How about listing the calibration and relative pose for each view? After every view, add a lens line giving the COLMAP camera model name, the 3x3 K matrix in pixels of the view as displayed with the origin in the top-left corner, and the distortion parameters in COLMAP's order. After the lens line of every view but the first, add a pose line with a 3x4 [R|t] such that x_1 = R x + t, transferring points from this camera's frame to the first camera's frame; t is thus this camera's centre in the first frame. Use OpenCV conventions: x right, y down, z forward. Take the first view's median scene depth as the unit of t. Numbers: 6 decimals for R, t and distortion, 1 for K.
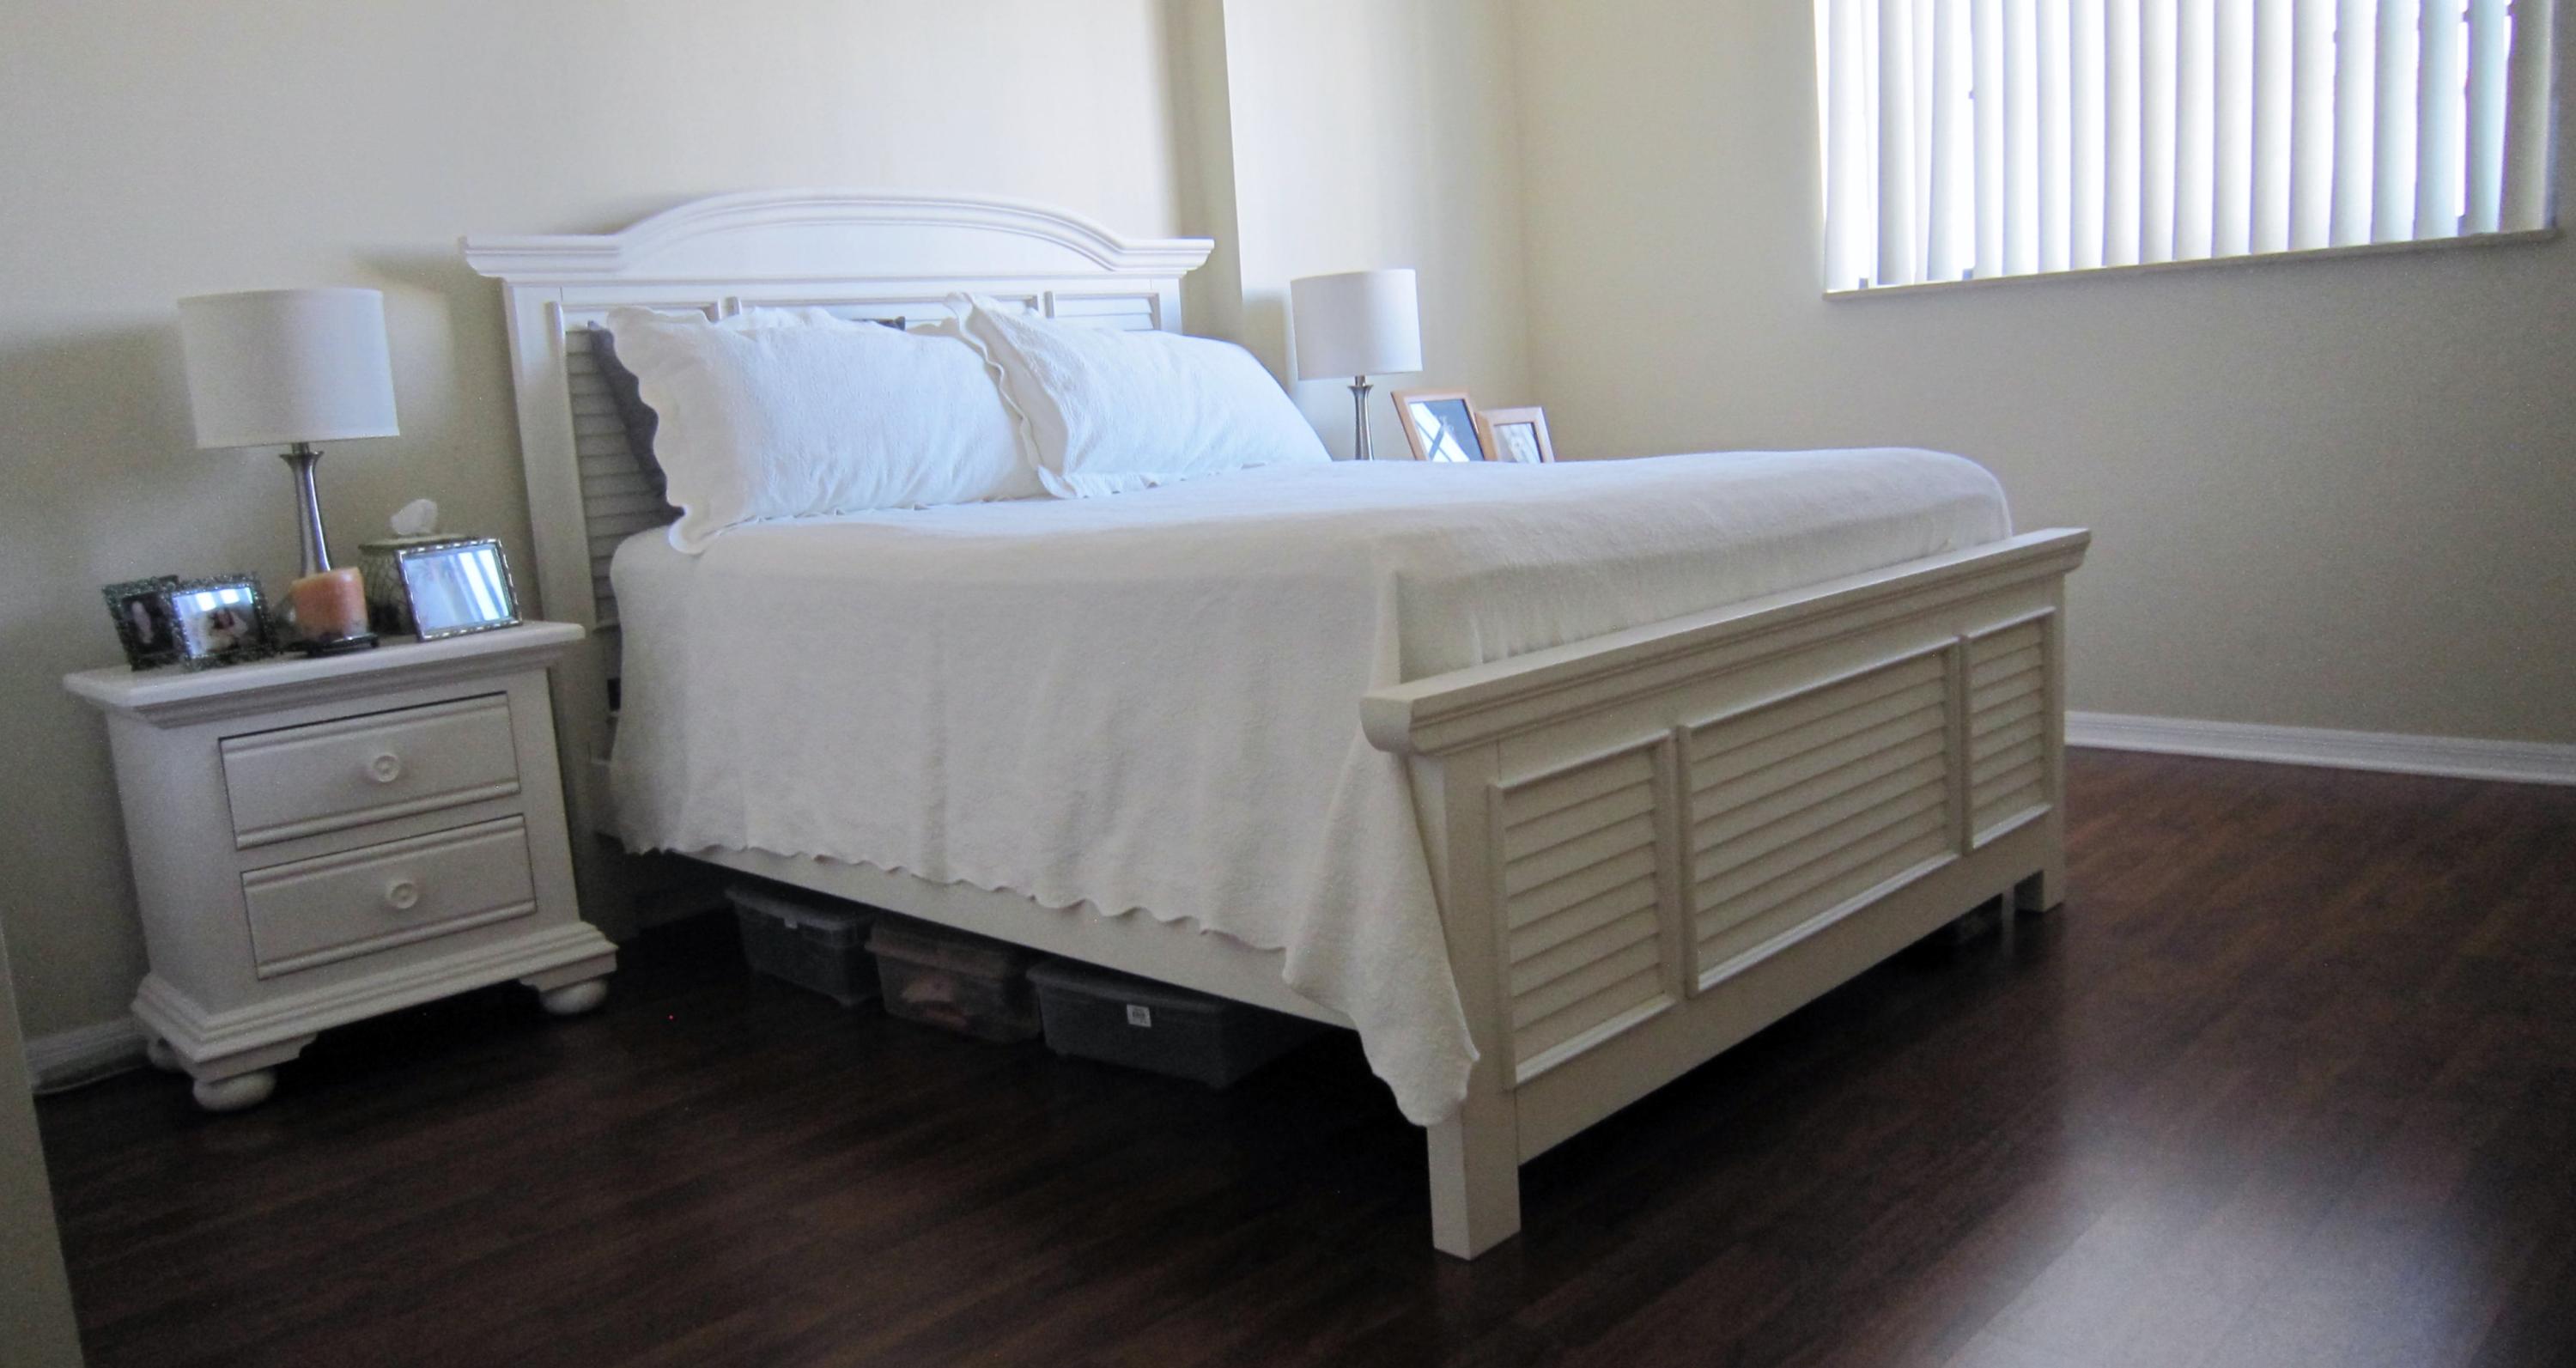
lens RADIAL K [[1856.1, 0, 1279.1], [0, 1856.1, 691.5], [0, 0, 1]] dist [-0.054883, 0.015589]
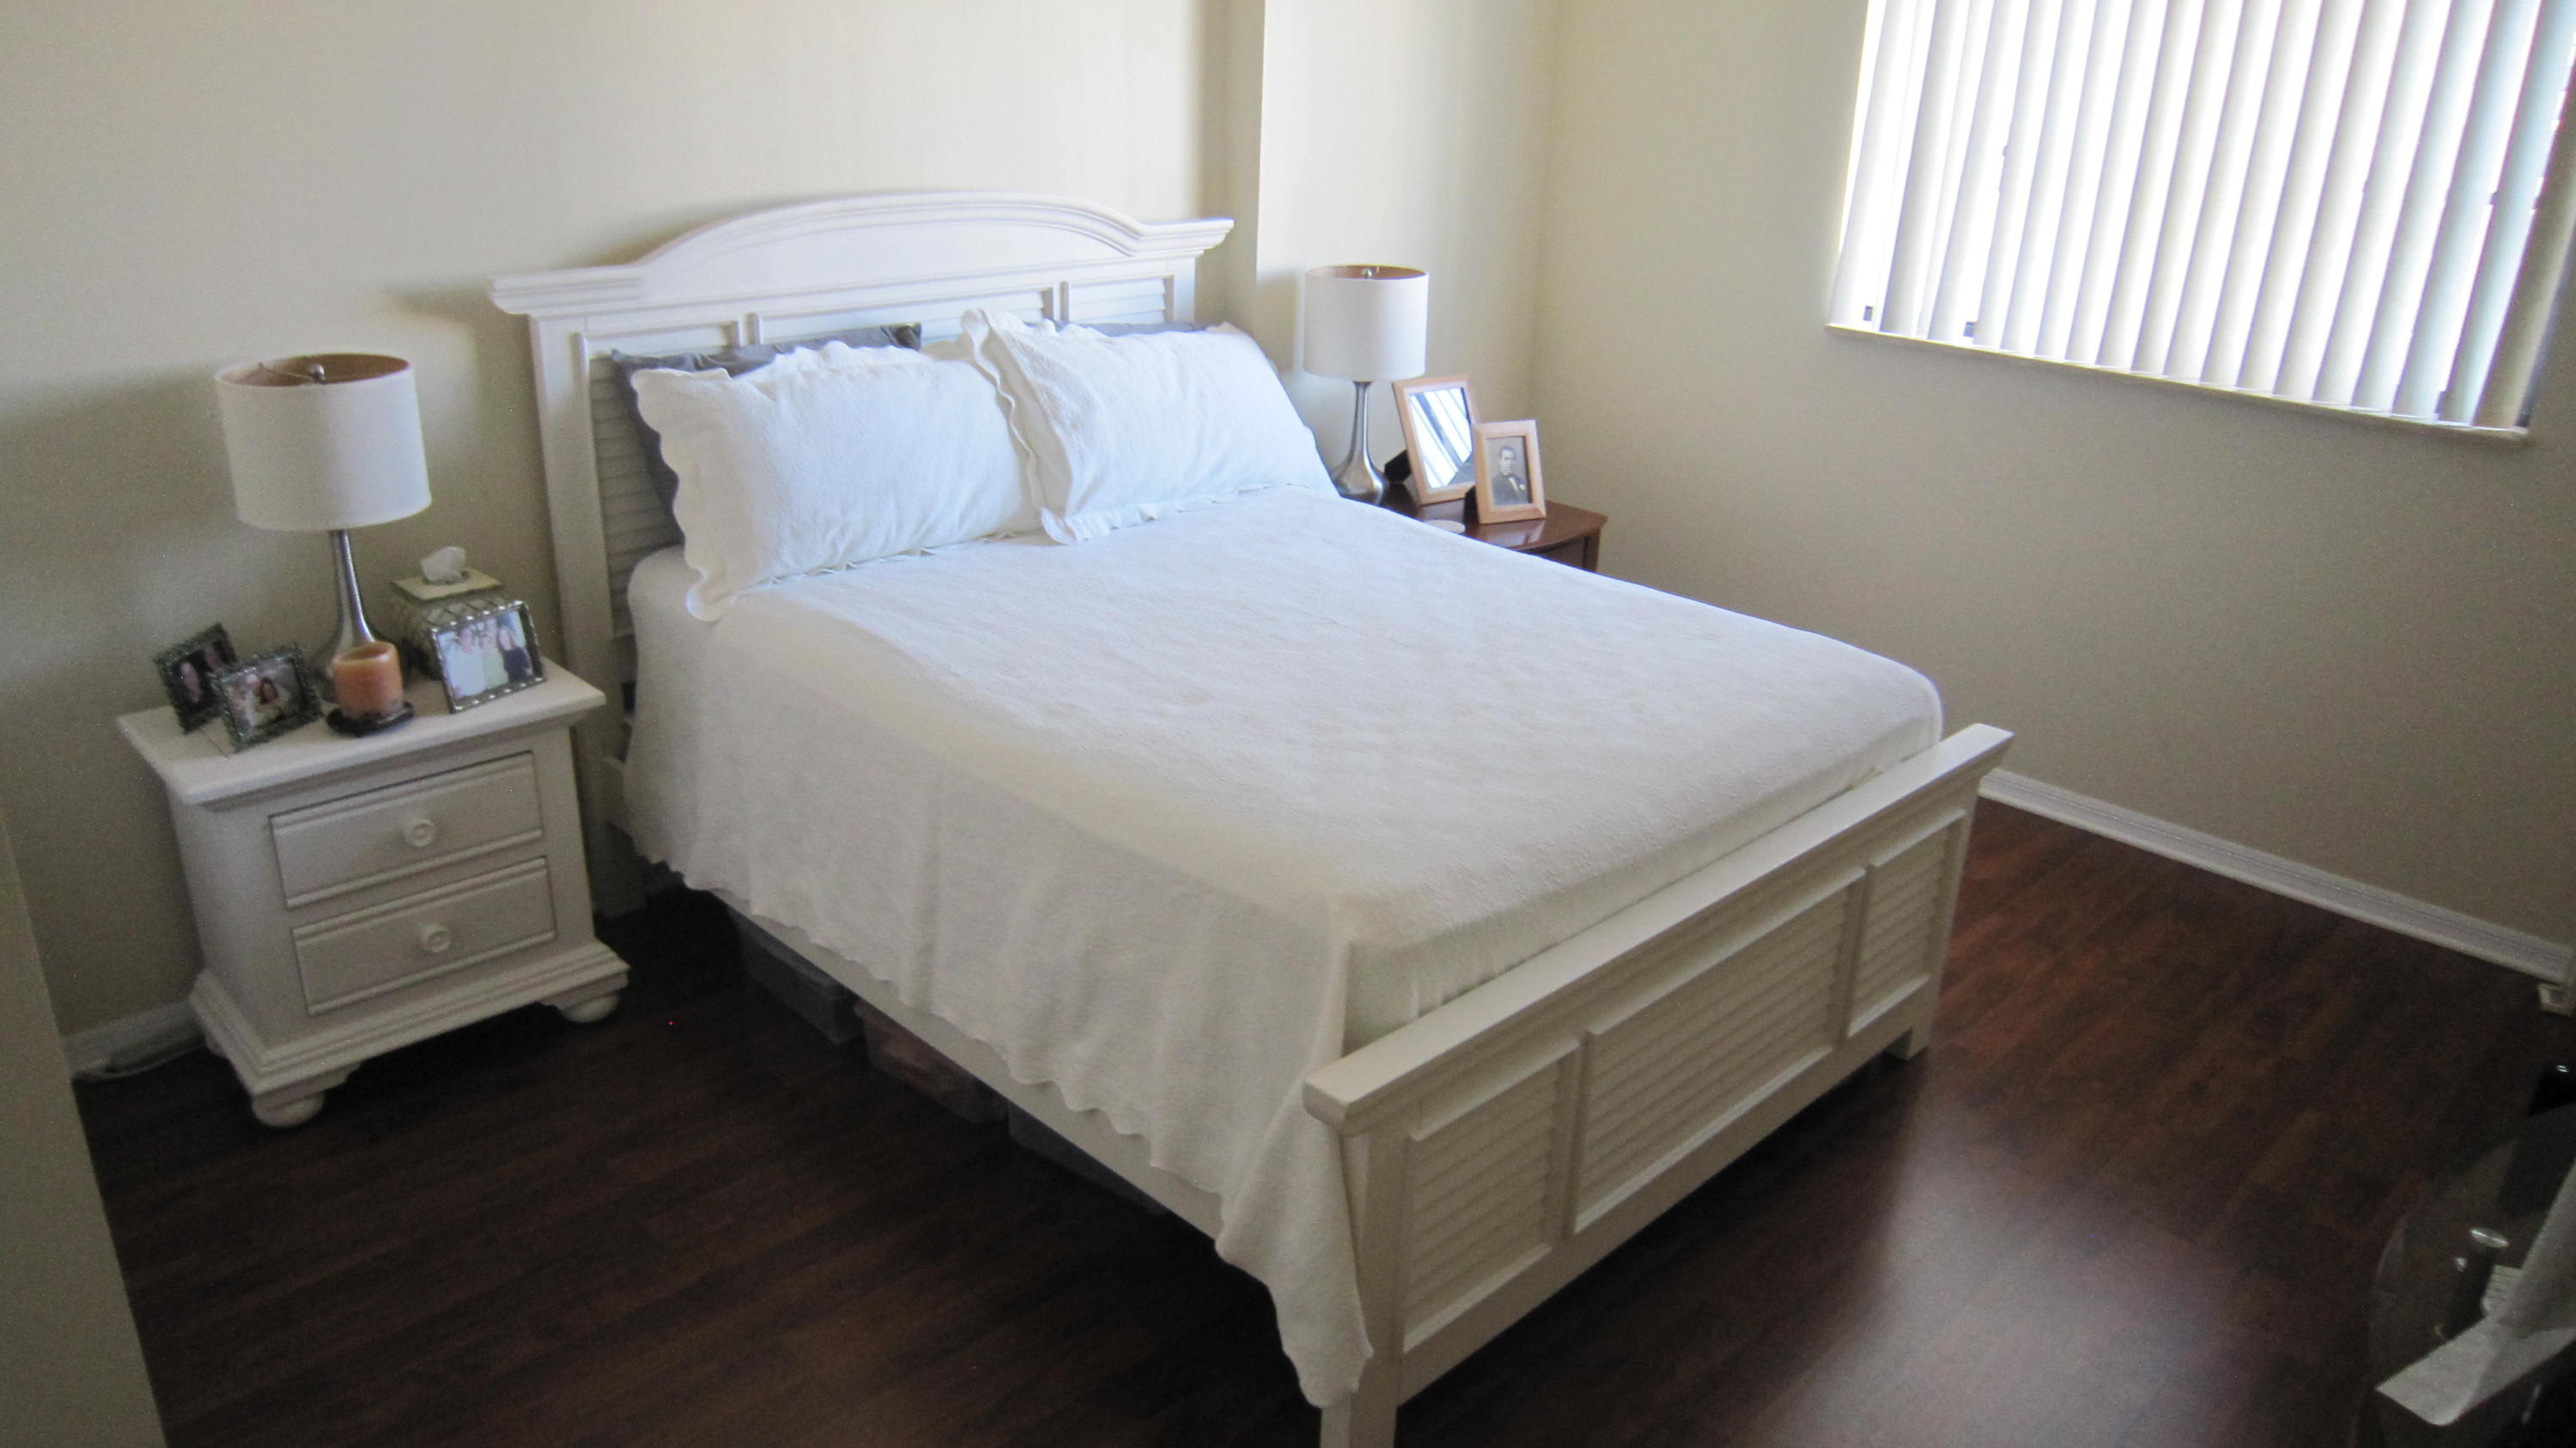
lens RADIAL K [[1814.7, 0, 1280.2], [0, 1814.7, 725.8], [0, 0, 1]] dist [-0.049427, 0.008691]
pose [[0.994854, 0.097782, 0.026547, -0.013716], [-0.101234, 0.970203, 0.220134, -0.287358], [-0.004231, -0.221688, 0.975108, -0.025121]]
